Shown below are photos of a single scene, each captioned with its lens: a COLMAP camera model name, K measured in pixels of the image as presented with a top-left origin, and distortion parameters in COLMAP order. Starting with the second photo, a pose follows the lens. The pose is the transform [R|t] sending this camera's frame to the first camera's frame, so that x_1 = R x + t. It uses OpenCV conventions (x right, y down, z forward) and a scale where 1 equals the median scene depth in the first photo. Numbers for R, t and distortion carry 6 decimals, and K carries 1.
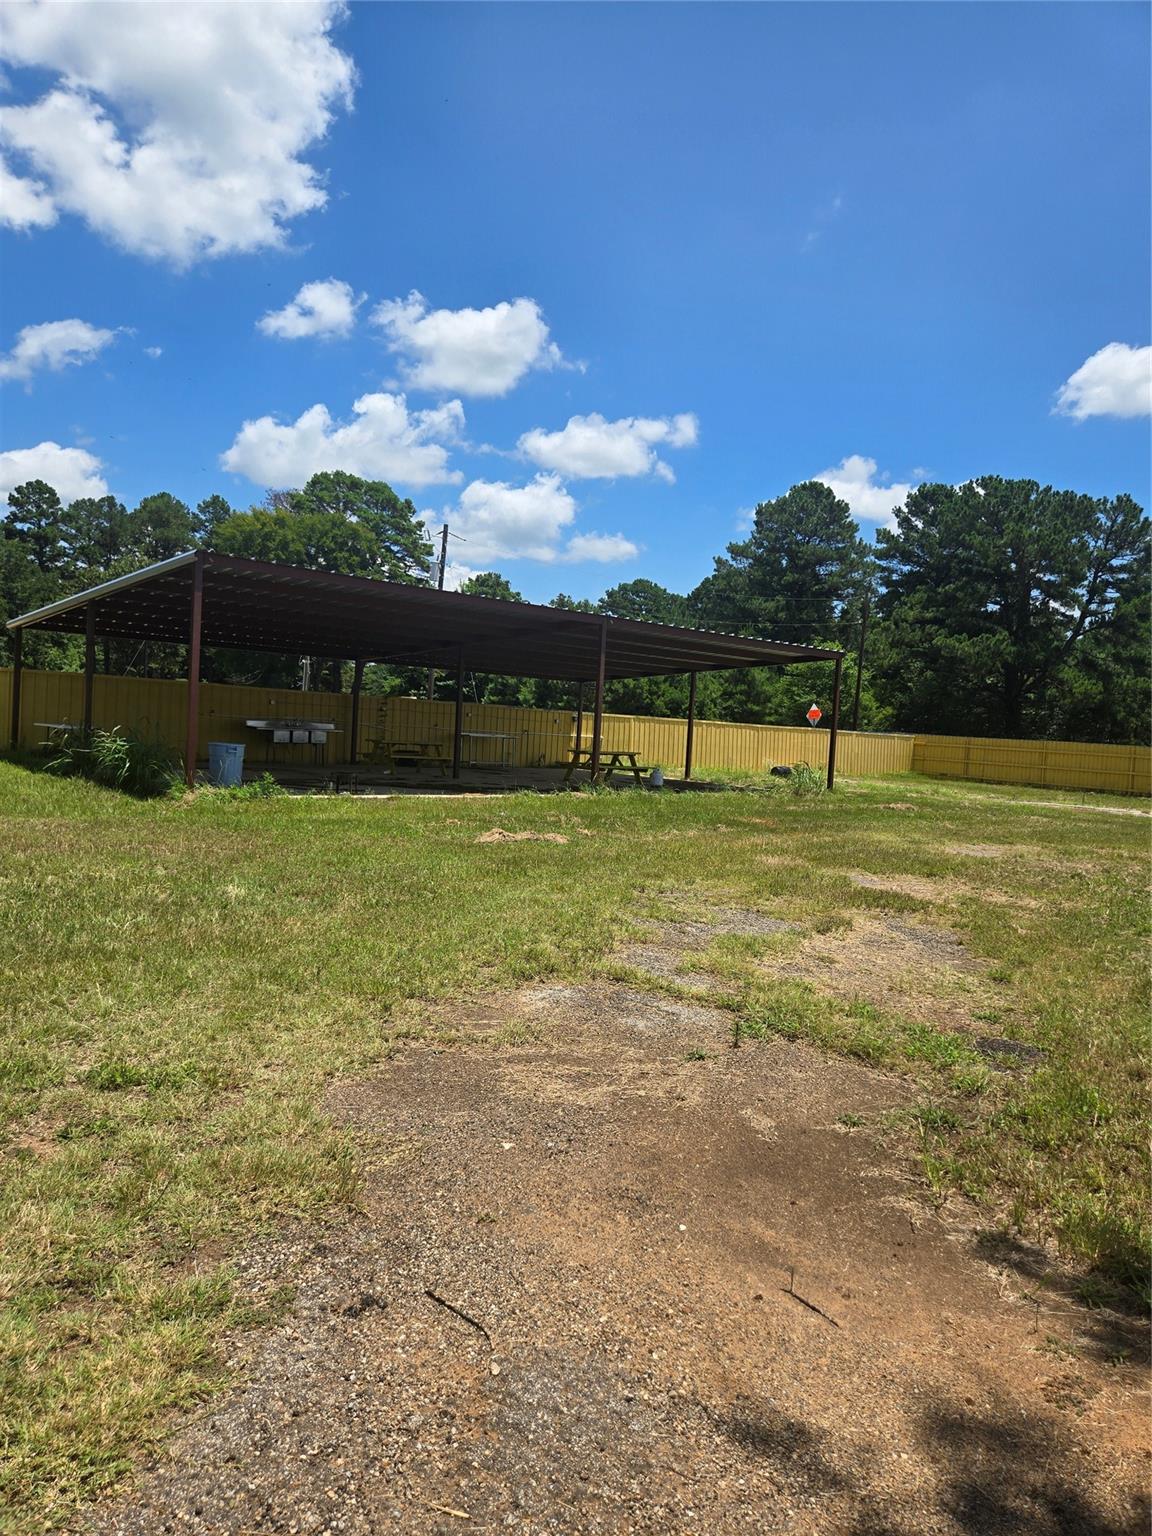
lens RADIAL K [[1072.8, 0, 591.0], [0, 1072.8, 753.8], [0, 0, 1]] dist [0.072391, -0.056652]
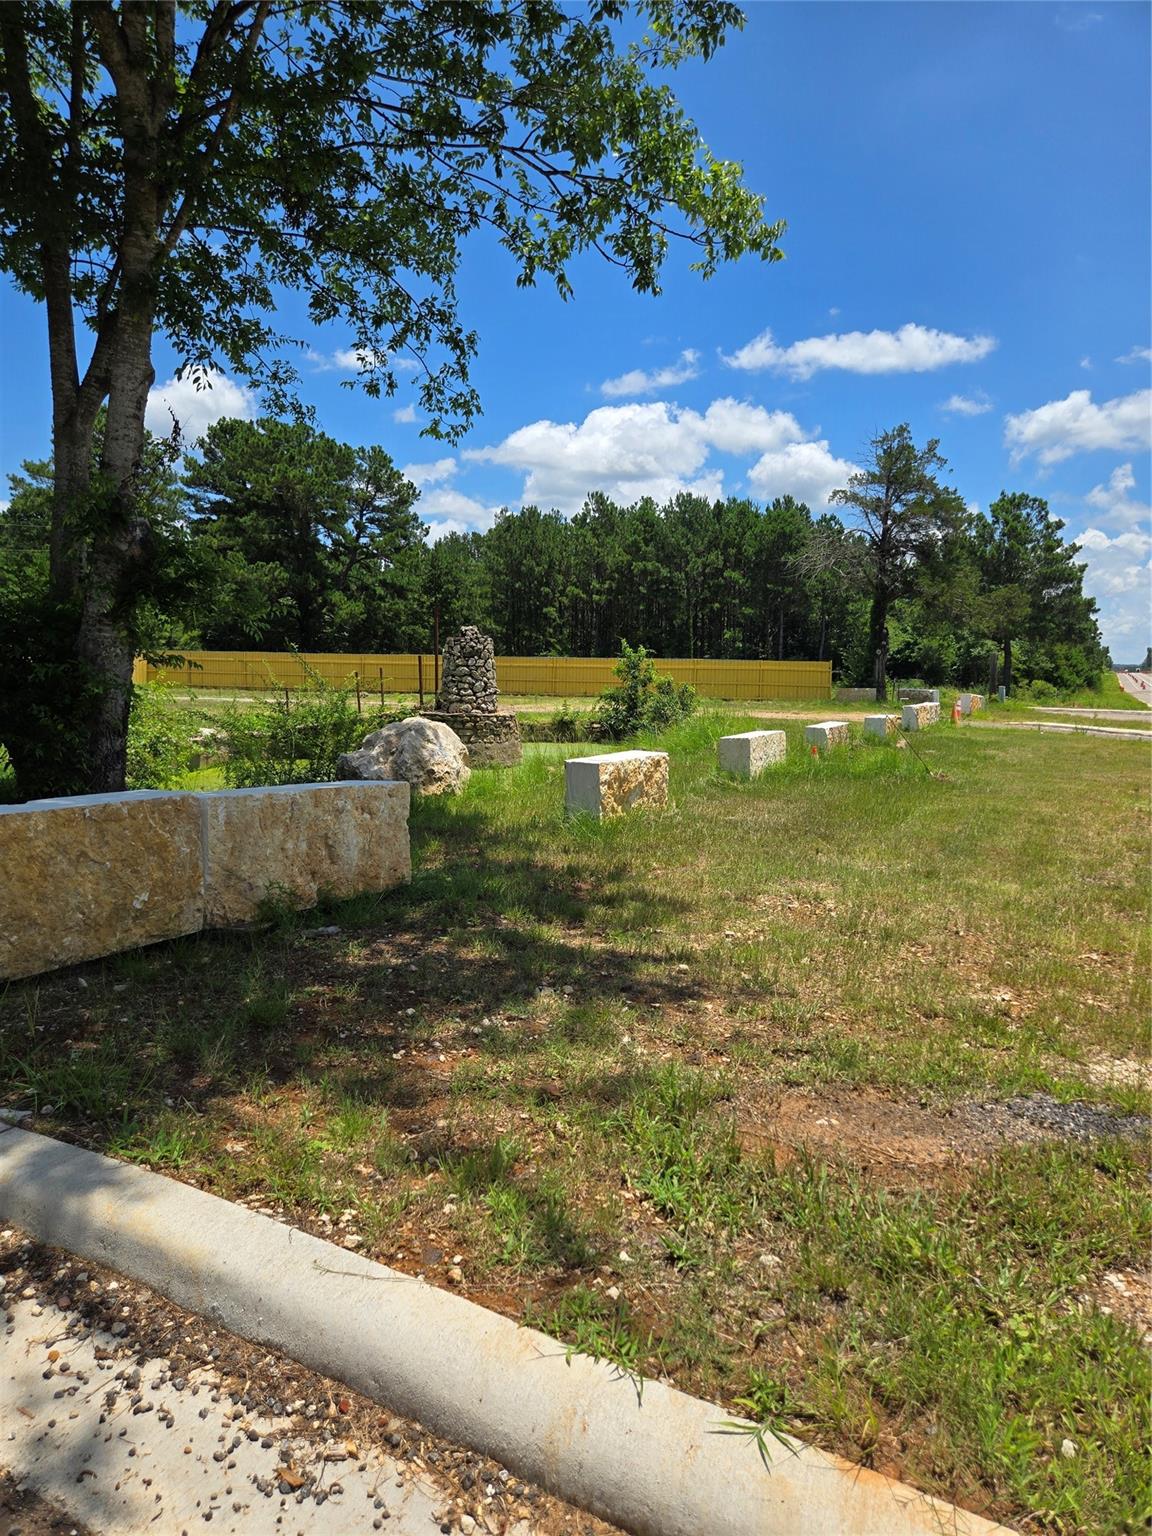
lens RADIAL K [[1054.9, 0, 590.1], [0, 1054.9, 758.8], [0, 0, 1]] dist [0.067539, -0.056983]
pose [[0.857514, -0.083835, 0.507584, 0.054082], [0.044766, 0.995050, 0.088719, 0.007957], [-0.512509, -0.053356, 0.857022, -0.102669]]
